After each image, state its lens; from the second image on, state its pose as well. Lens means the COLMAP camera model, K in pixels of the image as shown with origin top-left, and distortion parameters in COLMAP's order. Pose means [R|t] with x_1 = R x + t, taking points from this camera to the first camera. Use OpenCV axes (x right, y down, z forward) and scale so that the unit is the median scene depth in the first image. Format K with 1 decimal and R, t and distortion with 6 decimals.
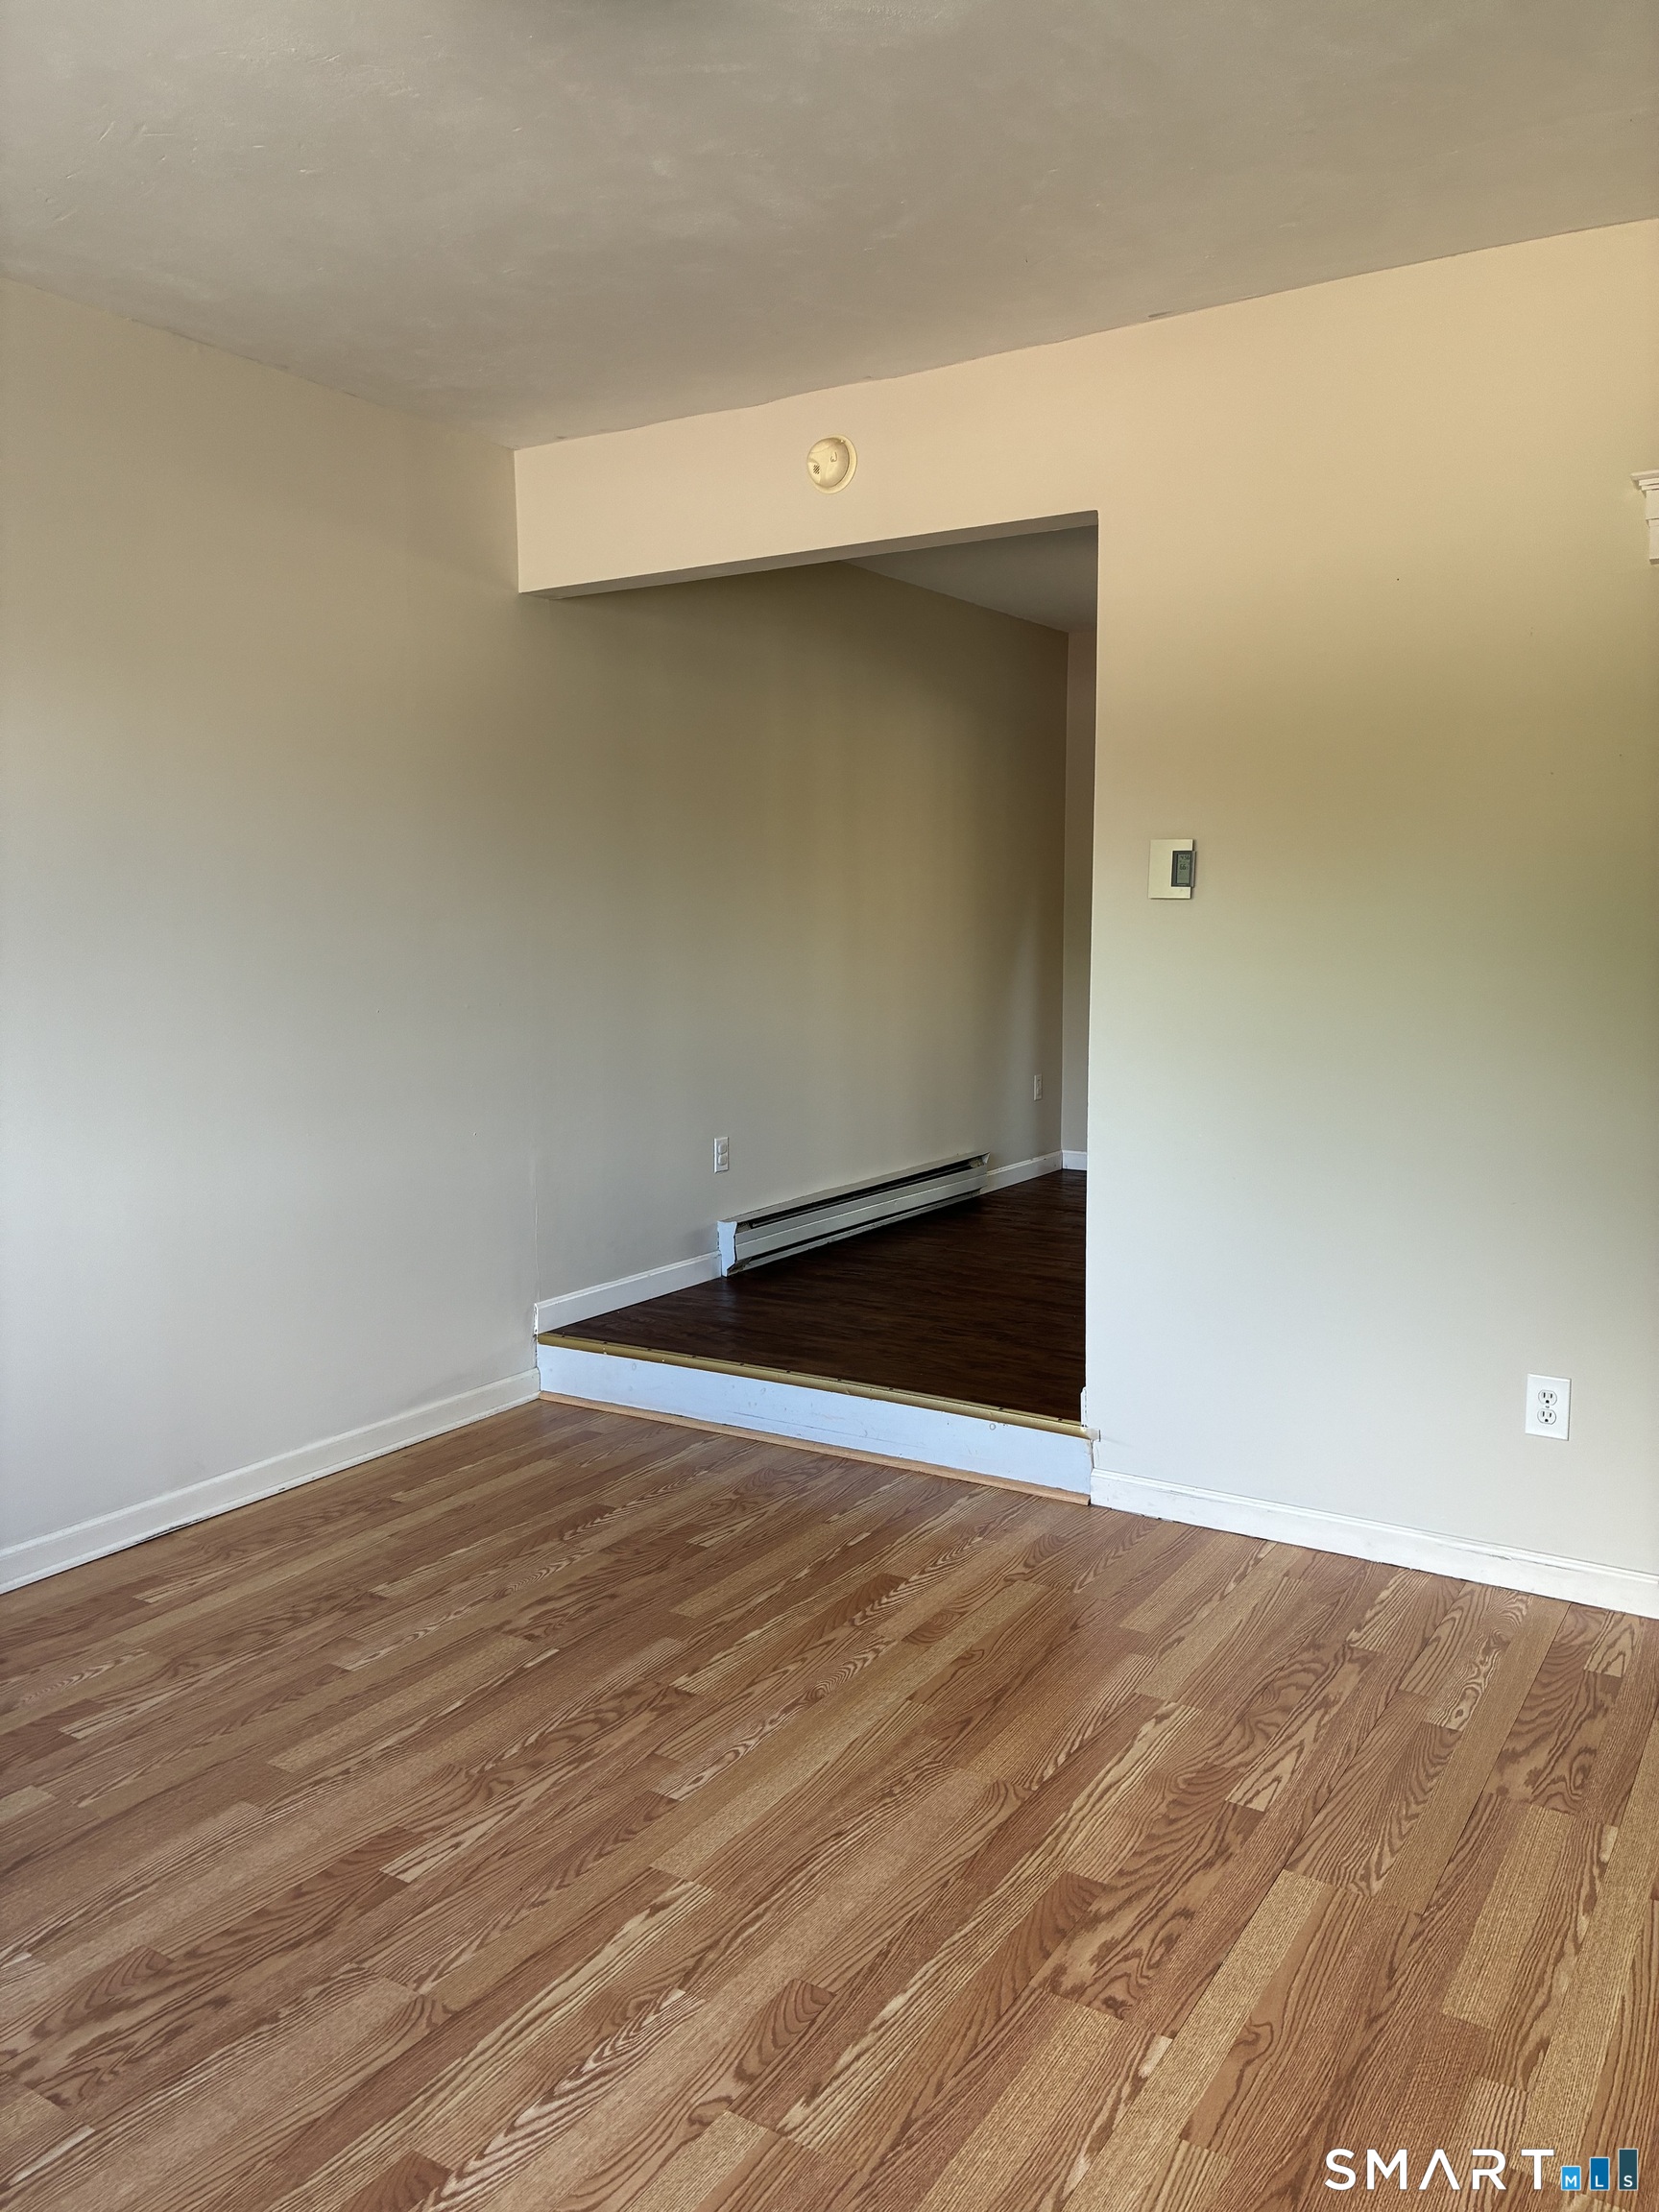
lens RADIAL K [[1663.6, 0, 821.5], [0, 1663.6, 1100.3], [0, 0, 1]] dist [0.127286, -0.259710]
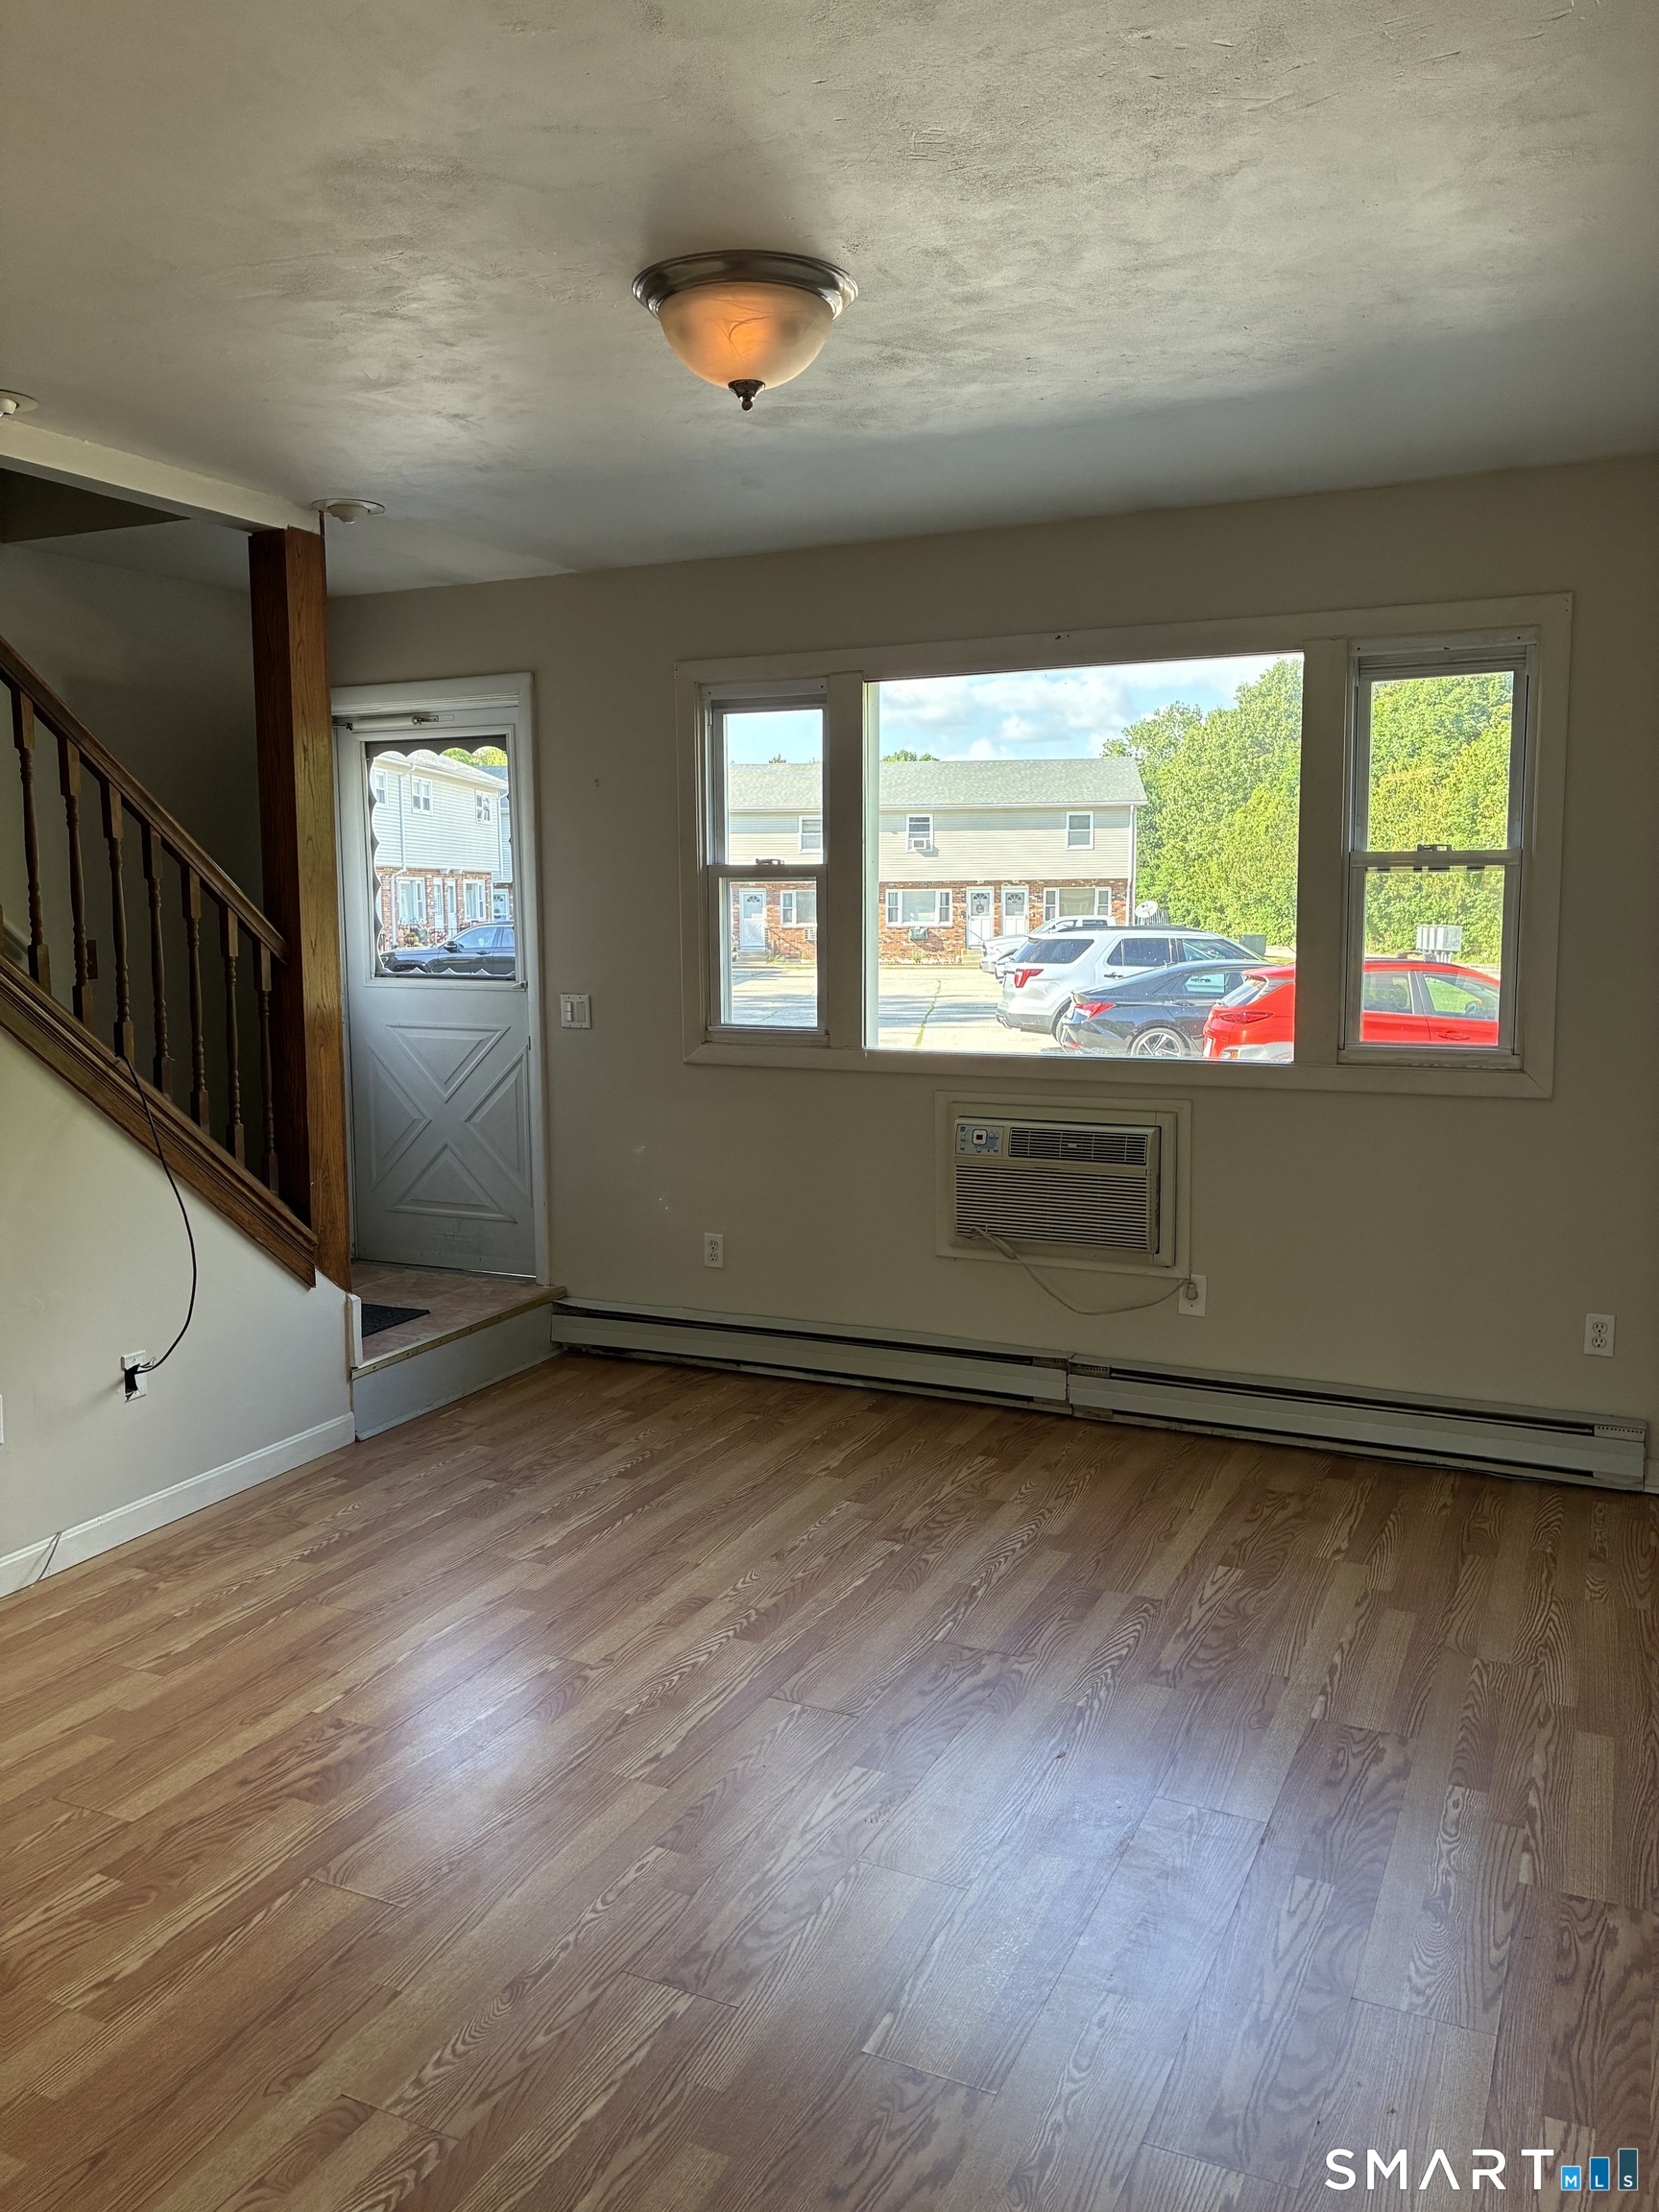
lens RADIAL K [[1671.1, 0, 819.3], [0, 1671.1, 1109.3], [0, 0, 1]] dist [0.080786, -0.084135]
pose [[-0.992745, 0.023662, -0.117884, -0.070218], [-0.003471, 0.974396, 0.224814, -0.272966], [0.120185, 0.223592, -0.967245, 1.879710]]
